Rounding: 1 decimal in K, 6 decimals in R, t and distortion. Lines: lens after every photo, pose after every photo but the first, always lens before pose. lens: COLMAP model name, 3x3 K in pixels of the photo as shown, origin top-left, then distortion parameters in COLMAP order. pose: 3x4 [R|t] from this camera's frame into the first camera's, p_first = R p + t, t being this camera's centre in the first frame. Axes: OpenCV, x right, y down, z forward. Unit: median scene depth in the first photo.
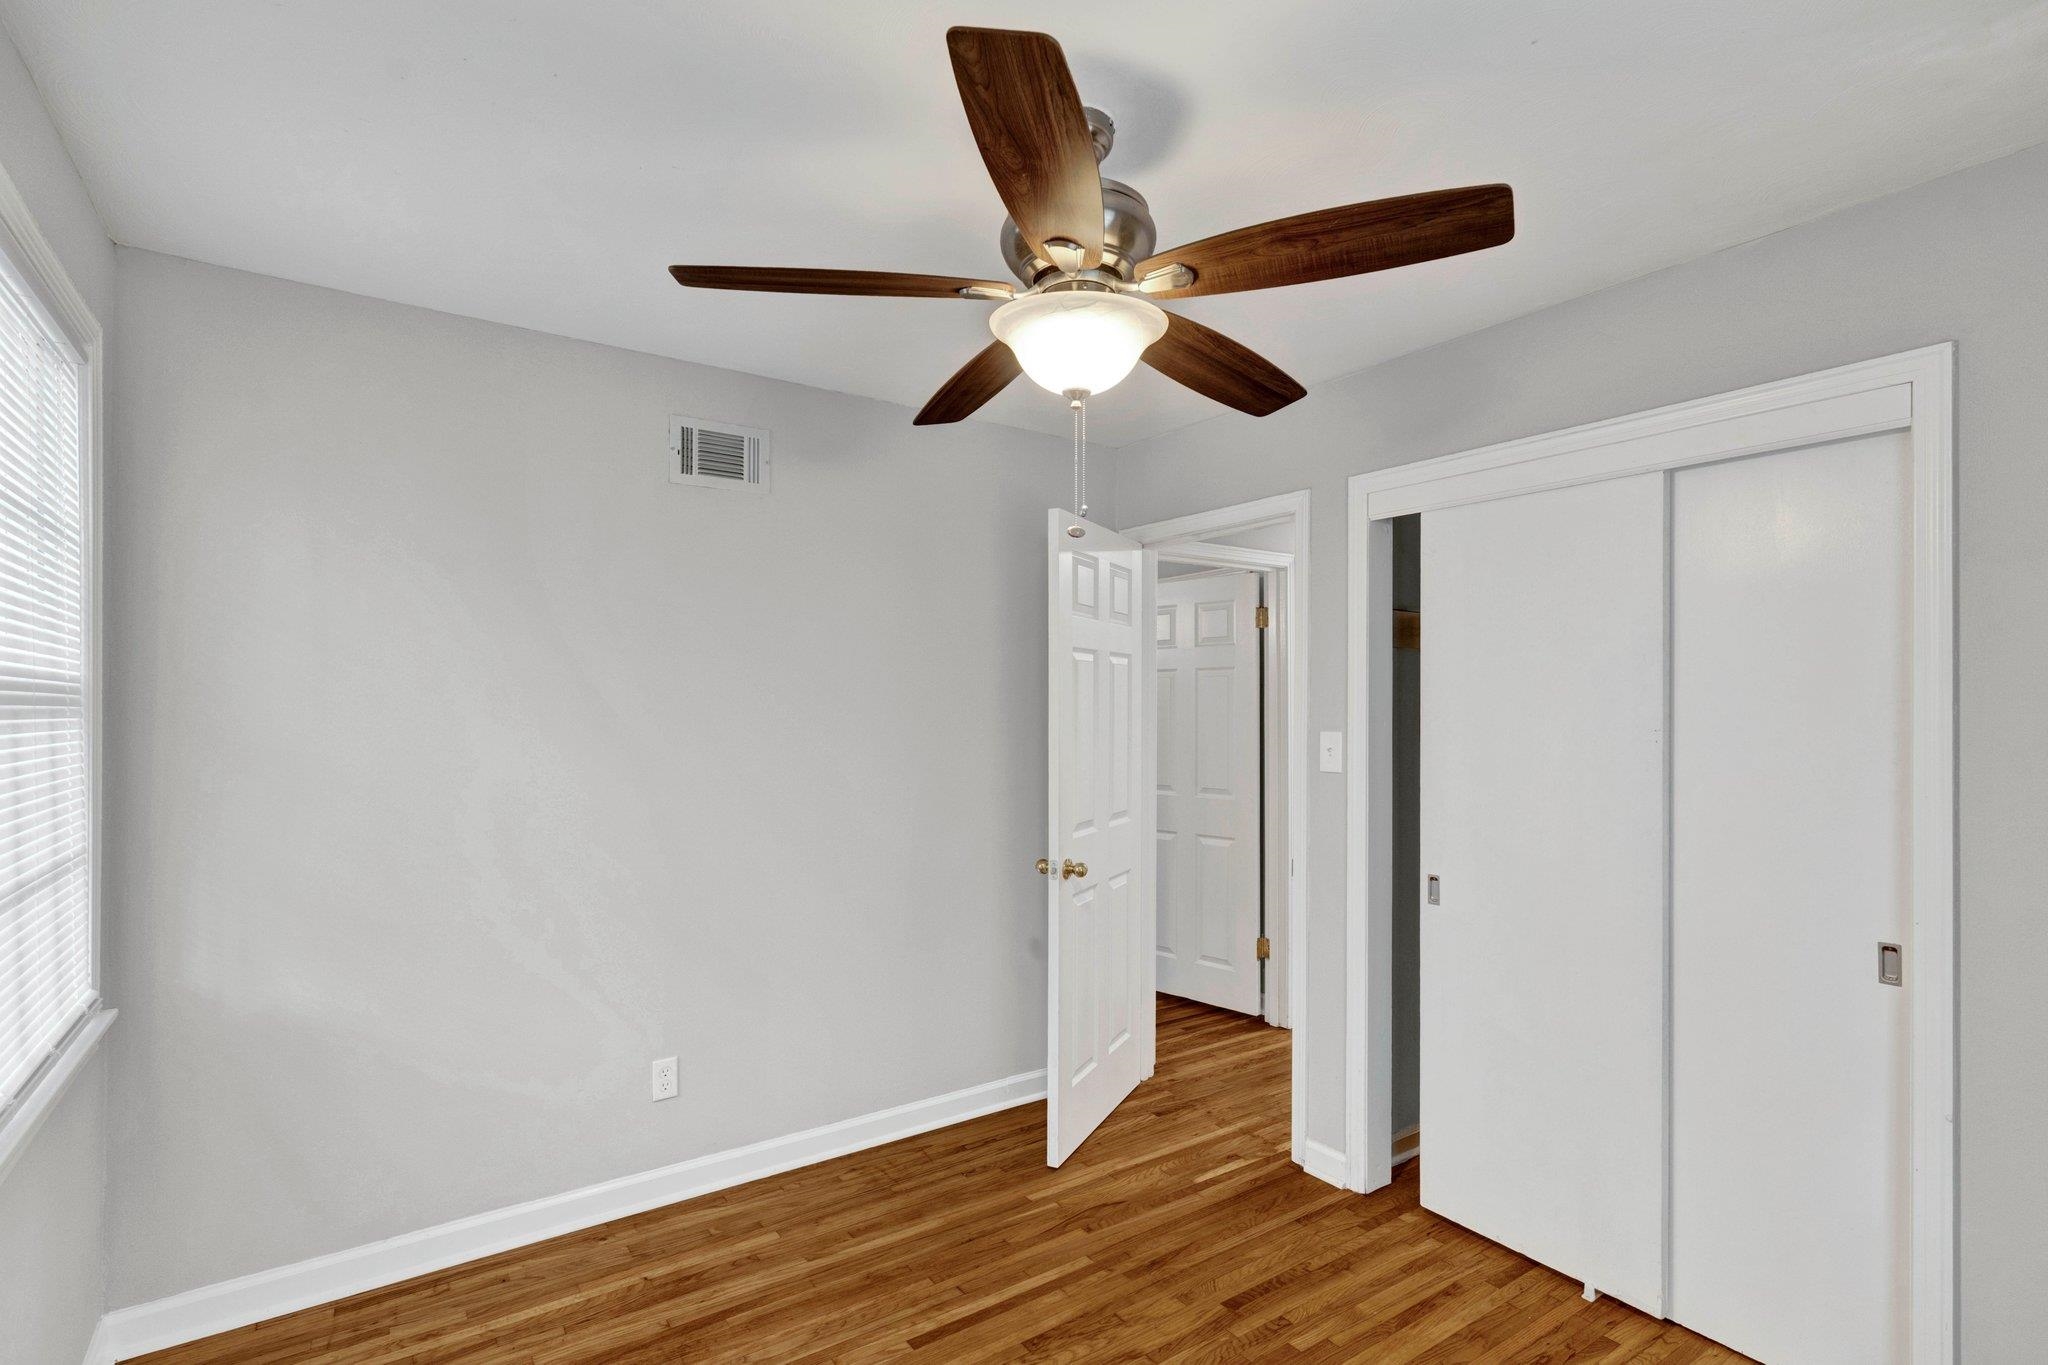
lens RADIAL K [[982.6, 0, 1029.3], [0, 982.6, 673.4], [0, 0, 1]] dist [-0.002599, 0.000040]
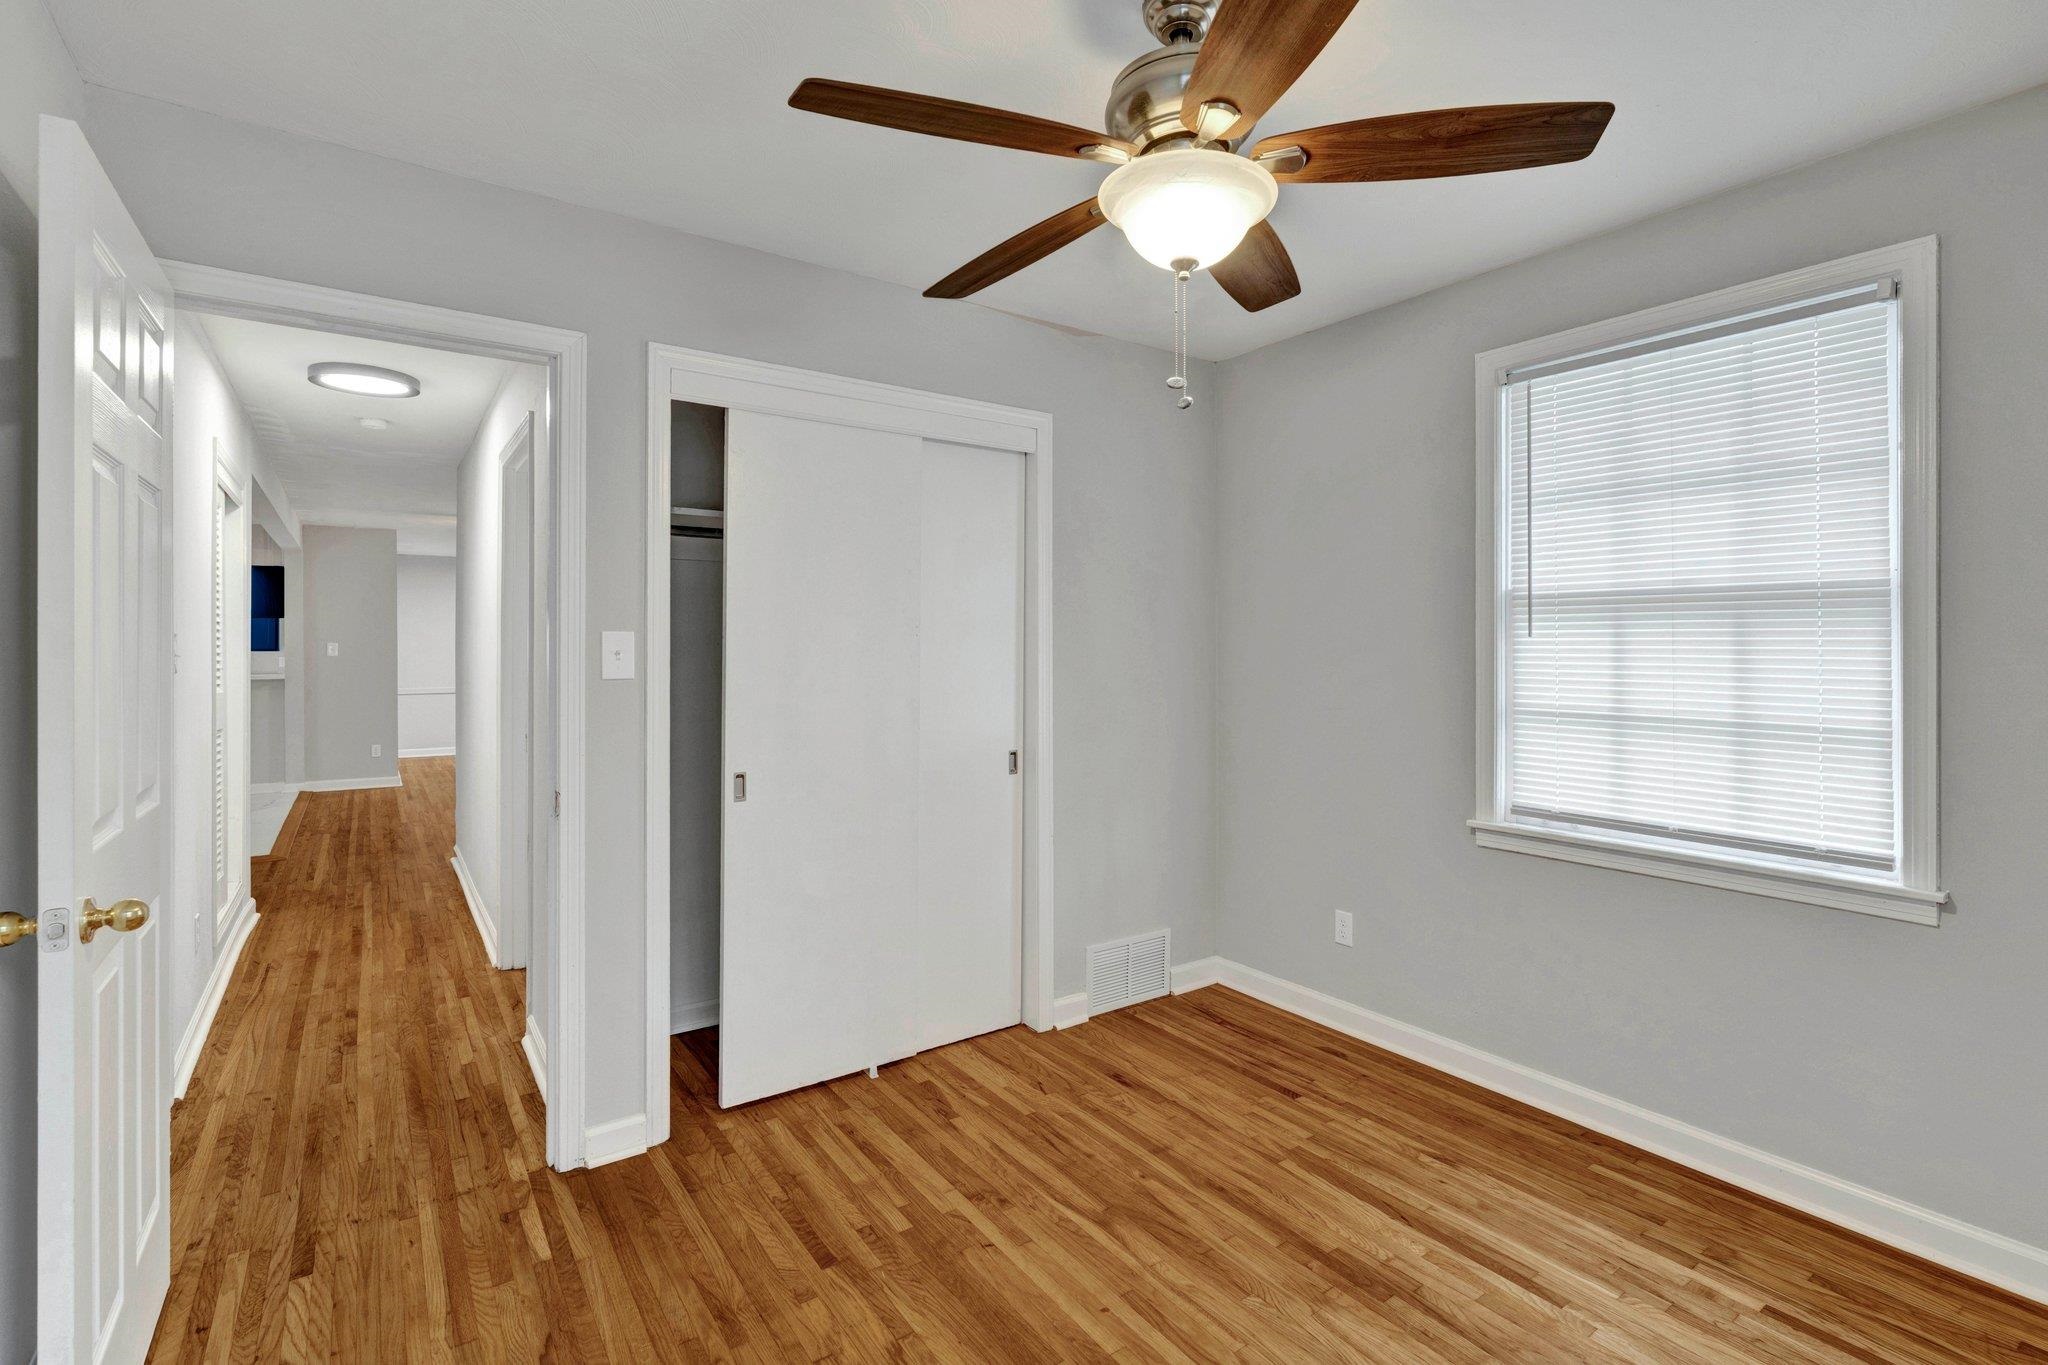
lens RADIAL K [[943.8, 0, 1032.2], [0, 943.8, 638.4], [0, 0, 1]] dist [-0.002622, -0.000201]
pose [[-0.018704, 0.006488, 0.999804, -0.571579], [-0.033454, 0.999415, -0.007111, 0.065938], [-0.999265, -0.033581, -0.018476, 0.735449]]
